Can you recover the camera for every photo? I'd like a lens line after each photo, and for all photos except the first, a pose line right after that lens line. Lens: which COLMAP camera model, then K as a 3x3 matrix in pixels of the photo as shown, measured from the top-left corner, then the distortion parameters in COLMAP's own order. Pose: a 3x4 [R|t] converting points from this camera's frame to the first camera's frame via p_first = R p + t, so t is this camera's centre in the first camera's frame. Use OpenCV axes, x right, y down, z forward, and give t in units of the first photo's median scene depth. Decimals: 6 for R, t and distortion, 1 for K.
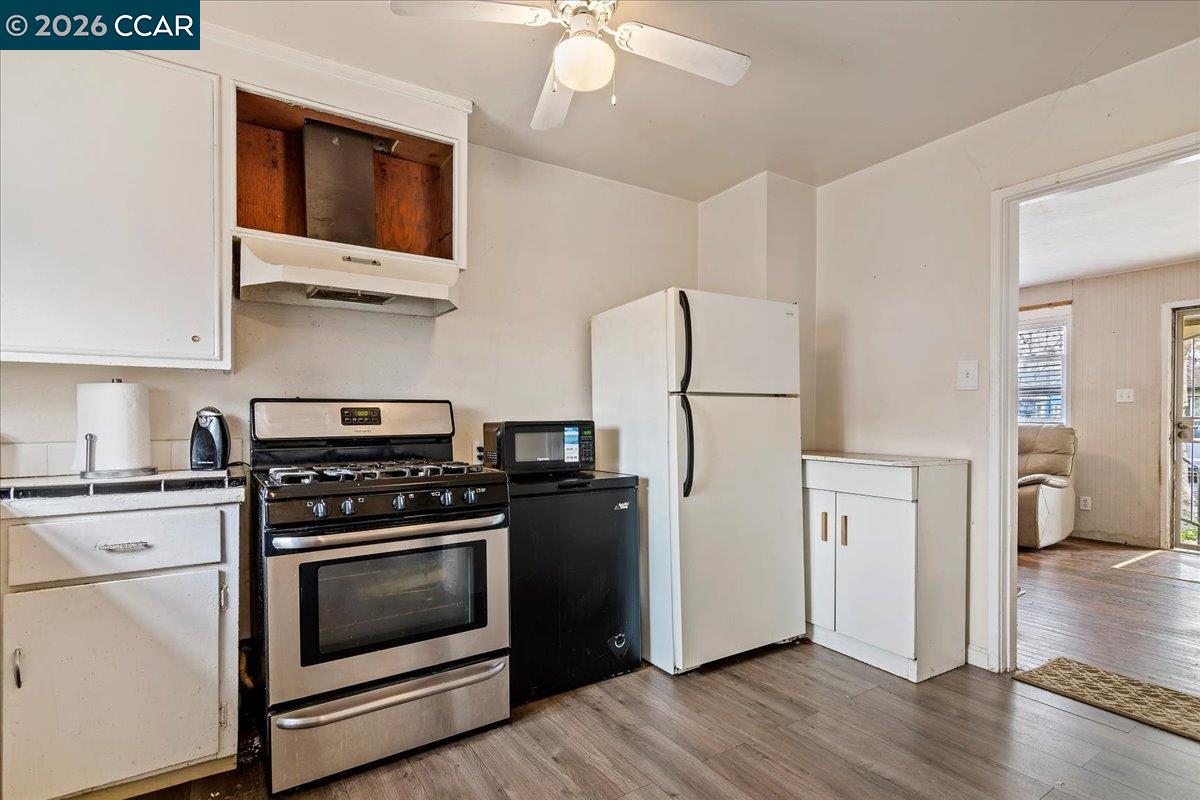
lens RADIAL K [[592.5, 0, 611.4], [0, 592.5, 428.6], [0, 0, 1]] dist [0.004454, 0.000343]
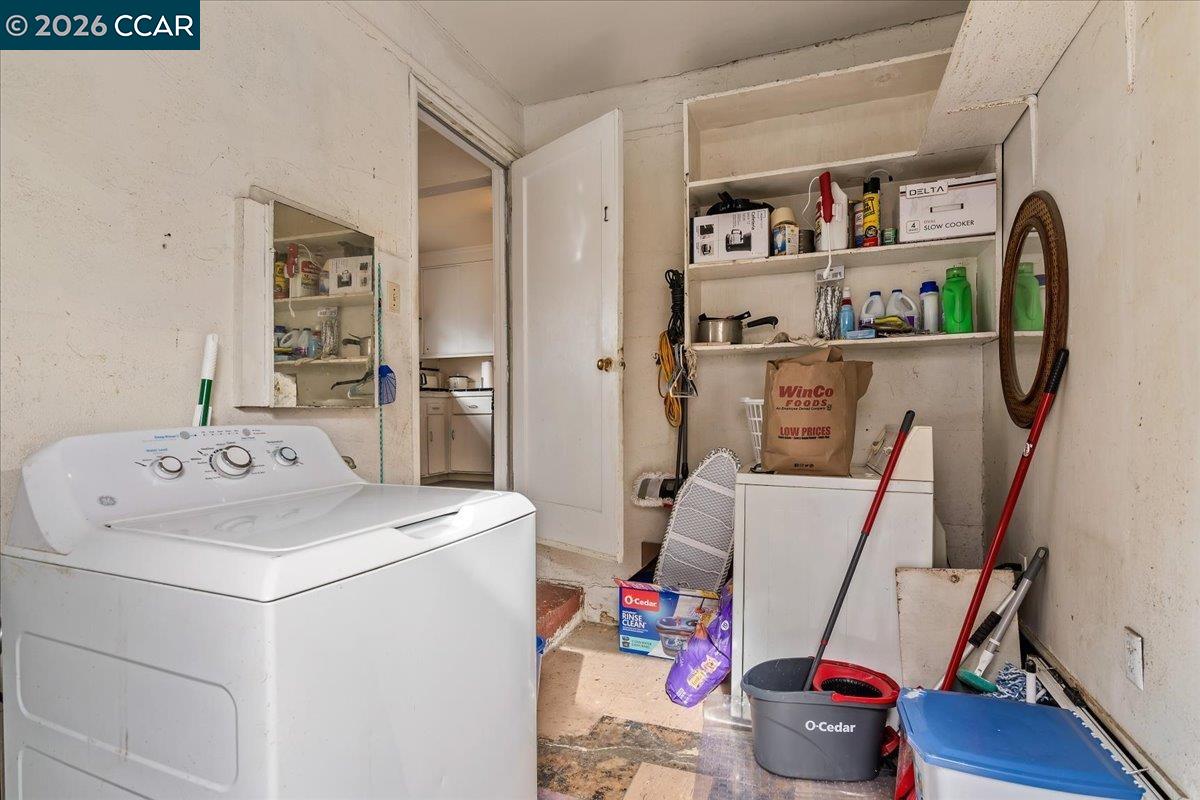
lens RADIAL K [[592.5, 0, 619.4], [0, 592.5, 420.9], [0, 0, 1]] dist [0.004454, 0.000343]
pose [[0.600463, 0.005209, -0.799636, 1.837323], [-0.009056, 0.999959, -0.000286, 0.202007], [0.799601, 0.007413, 0.600486, -0.306453]]
